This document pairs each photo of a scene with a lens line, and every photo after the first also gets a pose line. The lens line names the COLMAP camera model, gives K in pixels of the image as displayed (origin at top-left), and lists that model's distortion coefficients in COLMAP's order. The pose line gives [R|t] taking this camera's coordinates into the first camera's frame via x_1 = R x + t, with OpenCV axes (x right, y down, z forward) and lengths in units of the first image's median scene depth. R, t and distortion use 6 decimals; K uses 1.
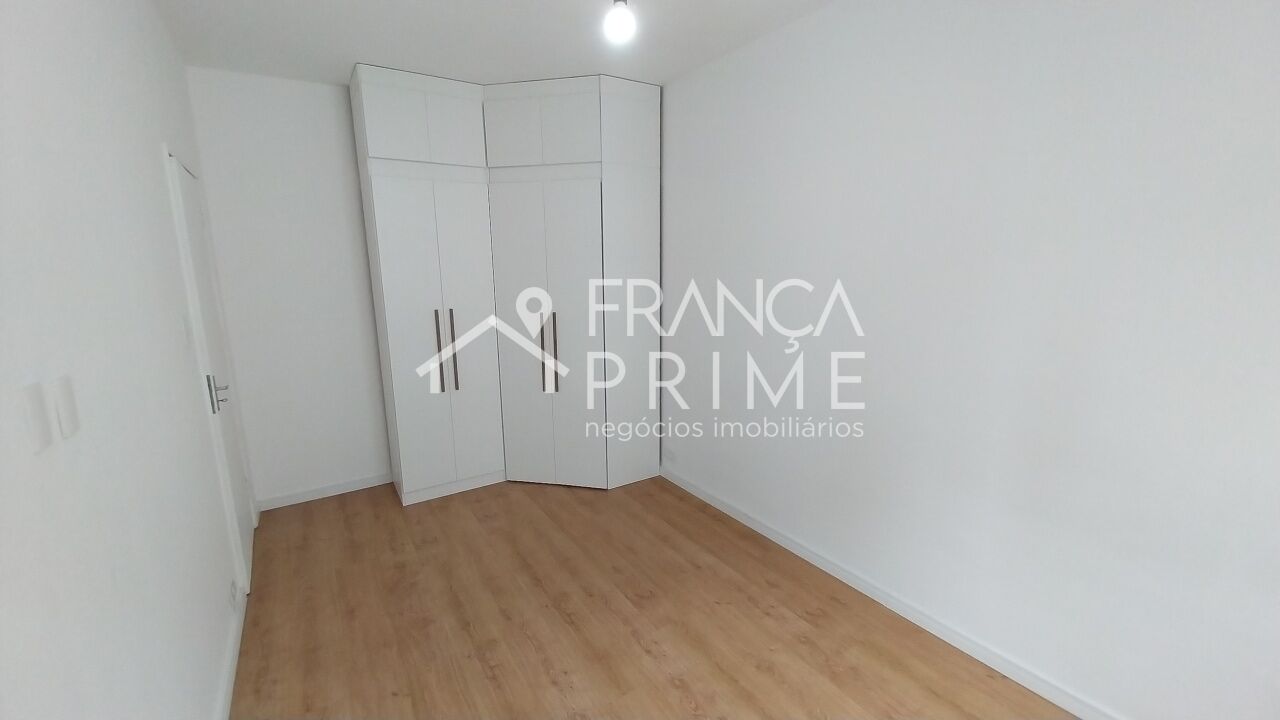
lens RADIAL K [[506.2, 0, 632.5], [0, 506.2, 356.0], [0, 0, 1]] dist [-0.001227, -0.000396]
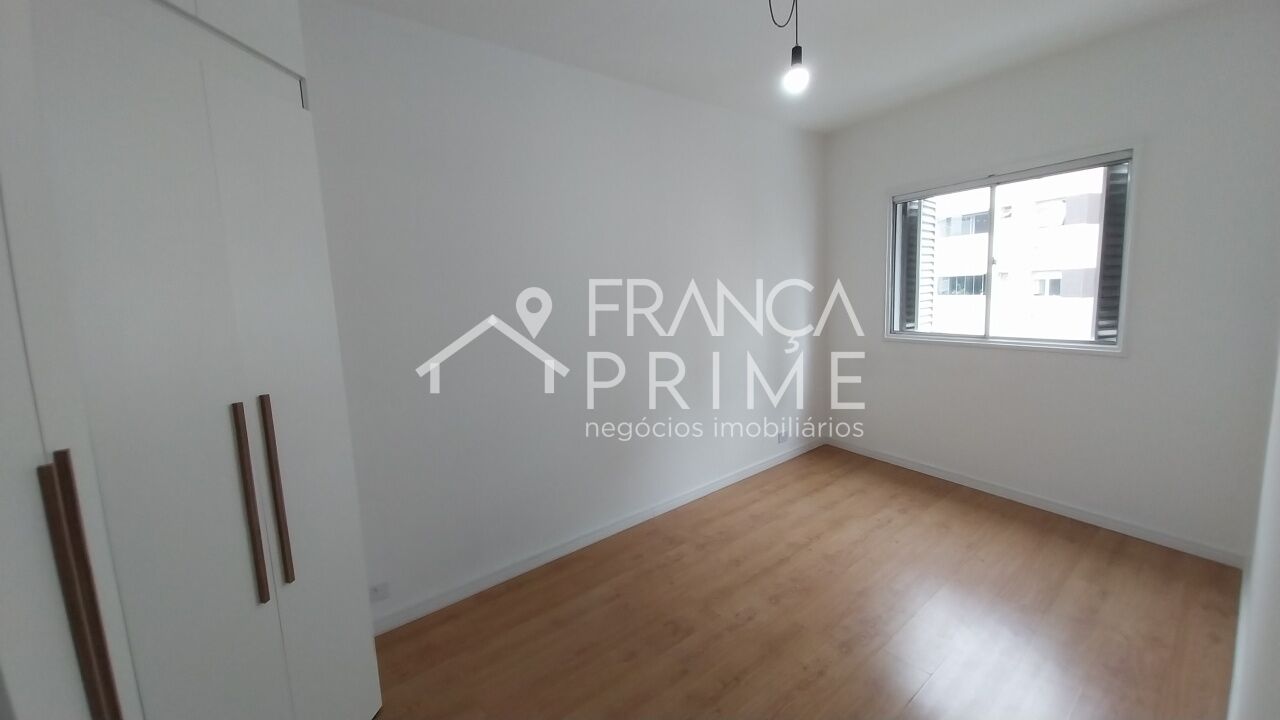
lens RADIAL K [[506.2, 0, 632.5], [0, 506.2, 356.0], [0, 0, 1]] dist [-0.001227, -0.000396]
pose [[-0.117322, -0.112685, 0.986680, -0.825431], [0.228933, 0.963713, 0.137284, -0.147983], [-0.966346, 0.241990, -0.087267, 1.040293]]
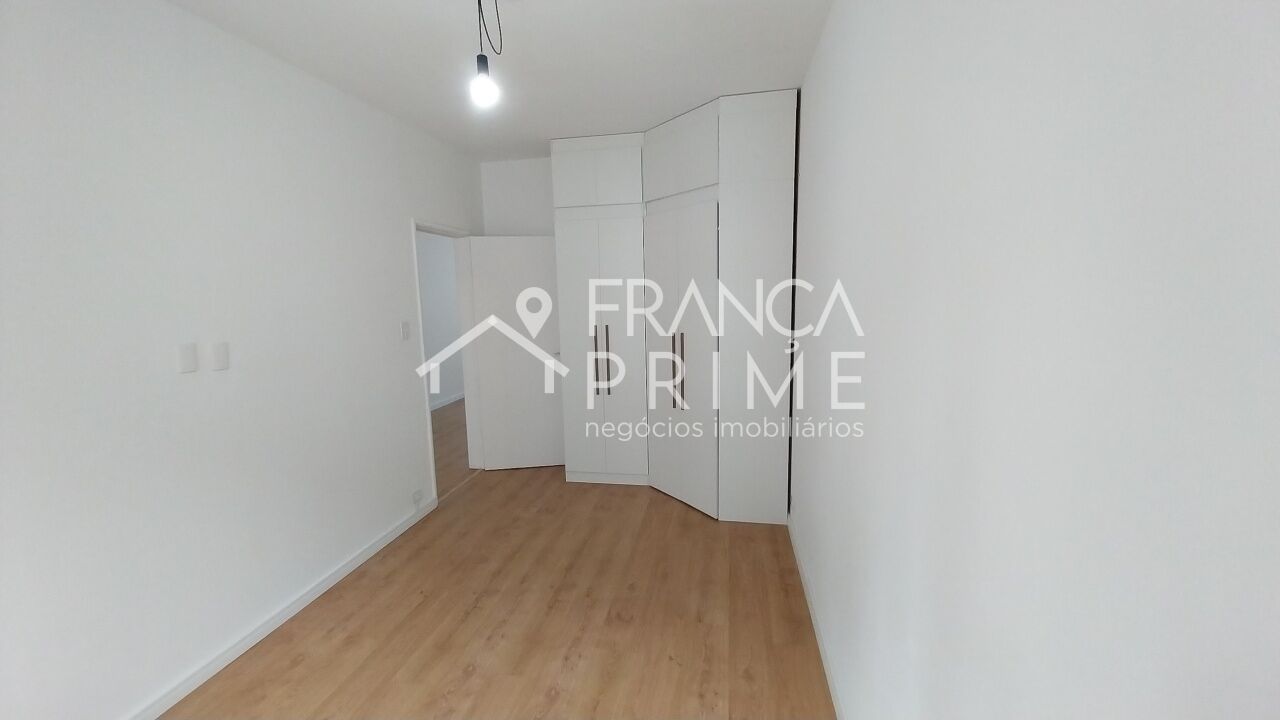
lens RADIAL K [[506.2, 0, 632.5], [0, 506.2, 356.0], [0, 0, 1]] dist [-0.001227, -0.000396]
pose [[0.727305, 0.082427, -0.681347, 0.678743], [-0.111603, 0.993752, 0.001090, -0.041119], [0.677180, 0.075247, 0.731960, 0.247066]]
